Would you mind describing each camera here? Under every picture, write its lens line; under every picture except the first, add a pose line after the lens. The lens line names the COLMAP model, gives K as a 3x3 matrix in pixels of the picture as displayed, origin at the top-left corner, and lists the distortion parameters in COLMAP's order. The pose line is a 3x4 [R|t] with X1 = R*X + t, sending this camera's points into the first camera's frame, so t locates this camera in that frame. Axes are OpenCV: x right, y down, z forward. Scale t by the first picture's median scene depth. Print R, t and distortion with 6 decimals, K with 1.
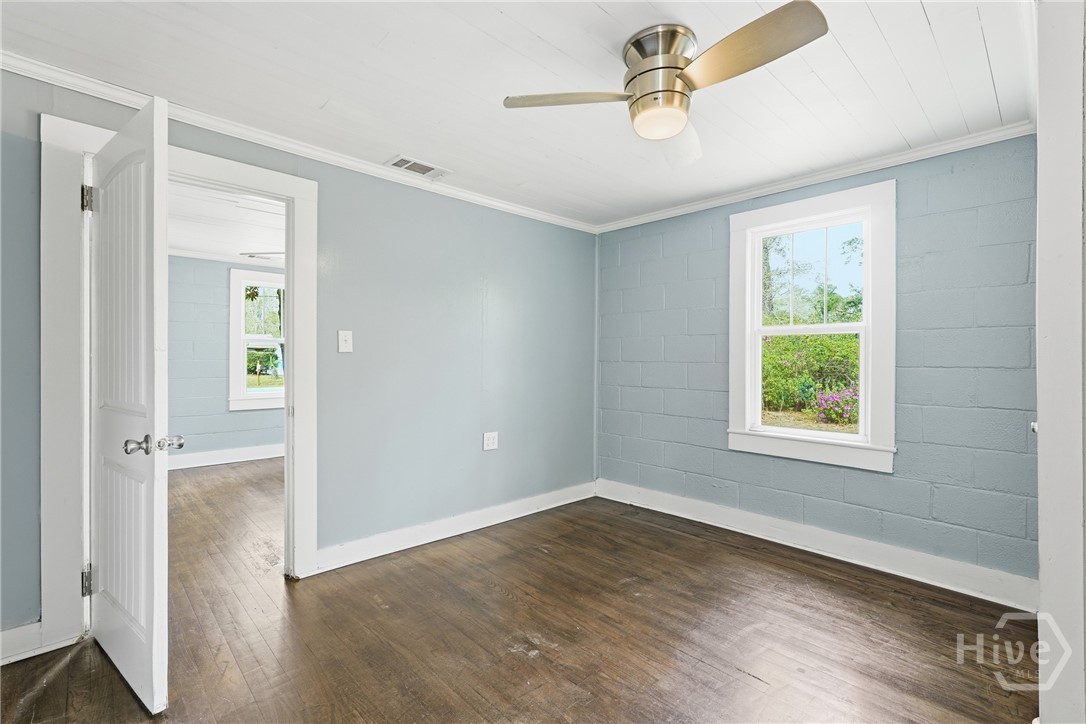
lens RADIAL K [[485.9, 0, 544.7], [0, 485.9, 361.8], [0, 0, 1]] dist [-0.007418, 0.002496]
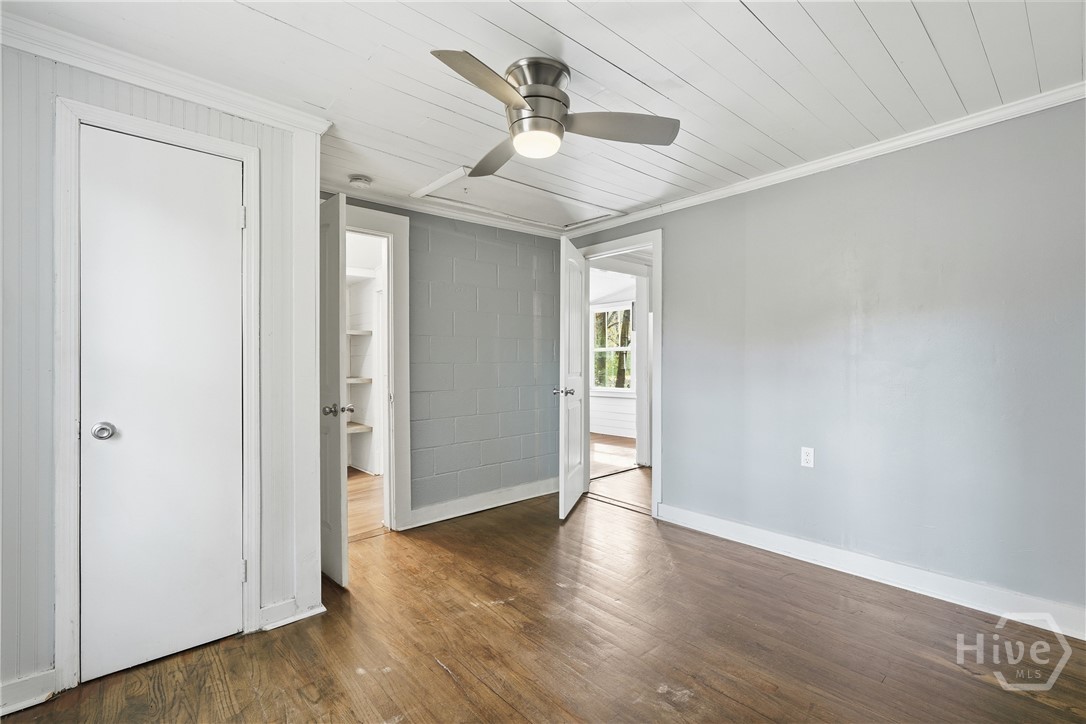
lens RADIAL K [[485.9, 0, 549.1], [0, 485.9, 358.1], [0, 0, 1]] dist [-0.007418, 0.002496]
pose [[-0.999768, 0.008990, 0.019580, 0.098461], [0.008900, 0.999949, -0.004703, 0.007295], [-0.019621, -0.004528, -0.999797, 1.166558]]
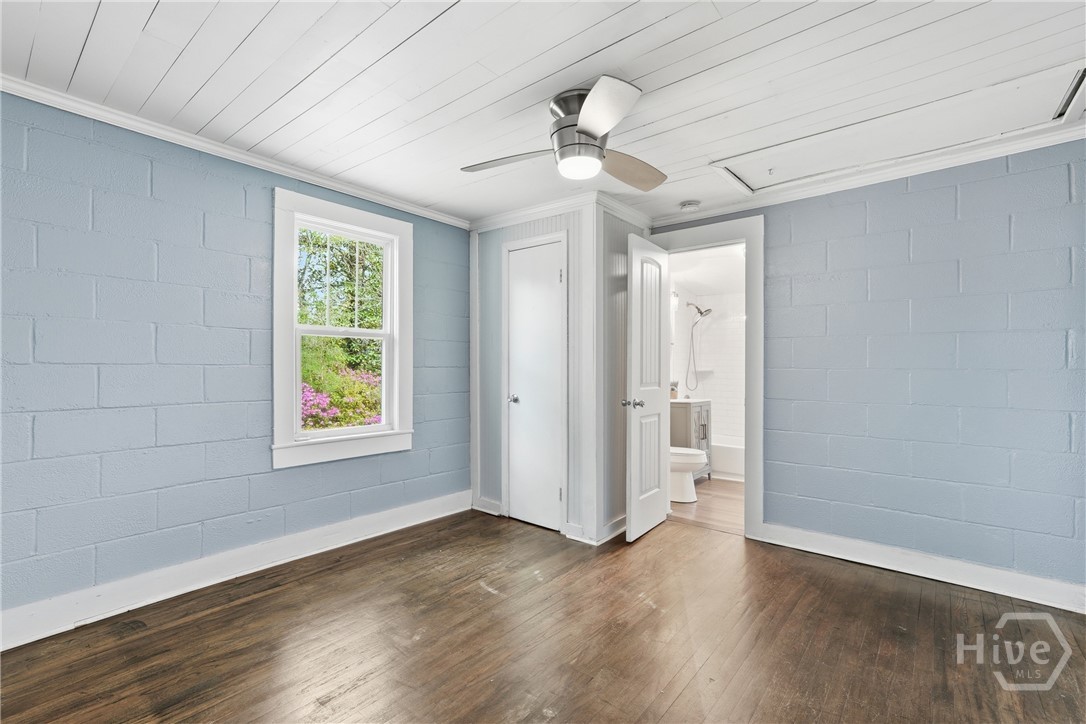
lens RADIAL K [[485.9, 0, 536.2], [0, 485.9, 369.8], [0, 0, 1]] dist [-0.007418, 0.002496]
pose [[-0.116448, -0.015002, 0.993083, -0.523804], [0.000252, 0.999885, 0.015134, -0.002190], [-0.993197, 0.002013, -0.116431, 0.696861]]
